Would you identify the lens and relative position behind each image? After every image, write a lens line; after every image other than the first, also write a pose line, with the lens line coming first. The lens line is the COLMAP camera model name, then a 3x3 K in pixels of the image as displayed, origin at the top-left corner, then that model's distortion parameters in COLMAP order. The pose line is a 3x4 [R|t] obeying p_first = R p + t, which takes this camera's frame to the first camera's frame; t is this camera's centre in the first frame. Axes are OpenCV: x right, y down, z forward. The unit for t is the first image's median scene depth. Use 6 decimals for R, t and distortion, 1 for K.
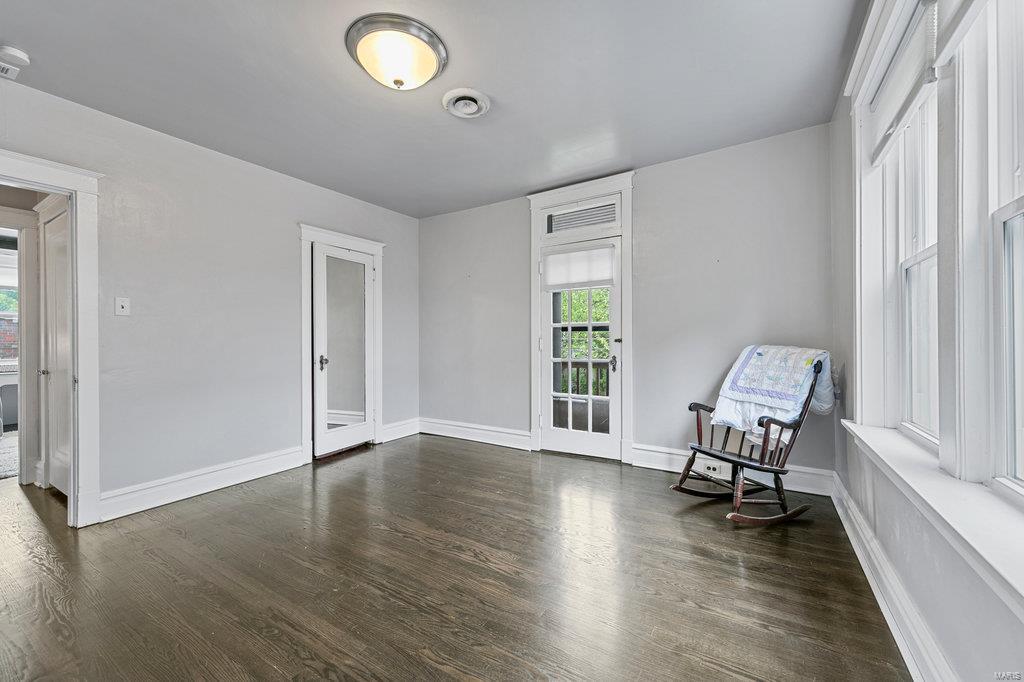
lens RADIAL K [[408.5, 0, 511.7], [0, 408.5, 343.0], [0, 0, 1]] dist [0.008754, -0.000351]
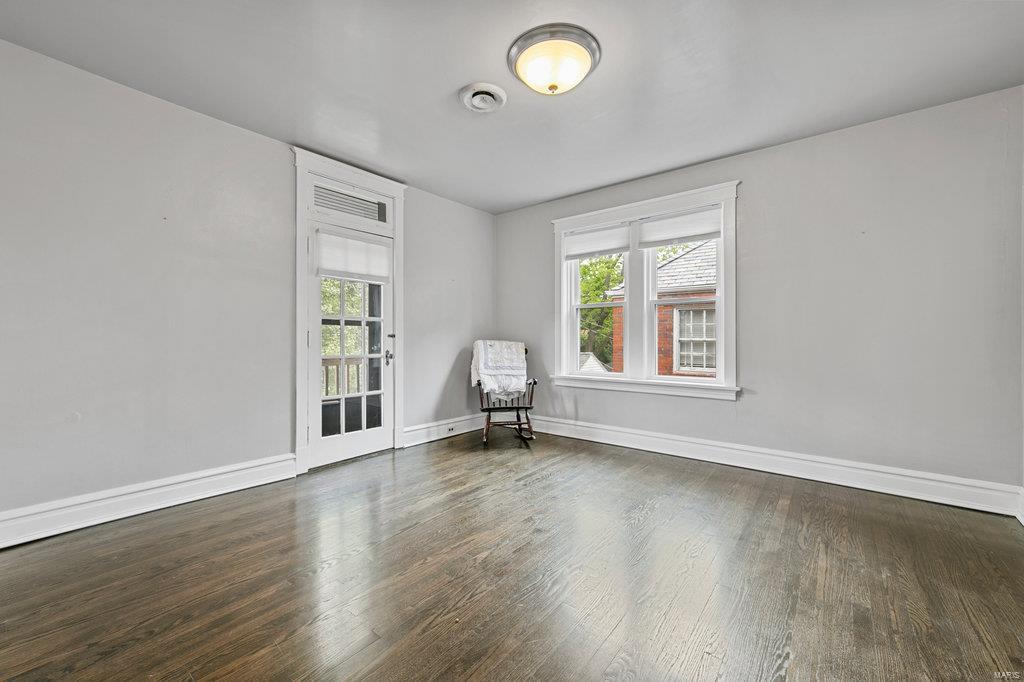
lens RADIAL K [[408.5, 0, 514.2], [0, 408.5, 339.7], [0, 0, 1]] dist [0.008754, -0.000351]
pose [[0.104694, 0.003376, 0.994499, -0.745553], [-0.001303, 0.999994, -0.003257, 0.006841], [-0.994504, -0.000955, 0.104698, 0.553332]]
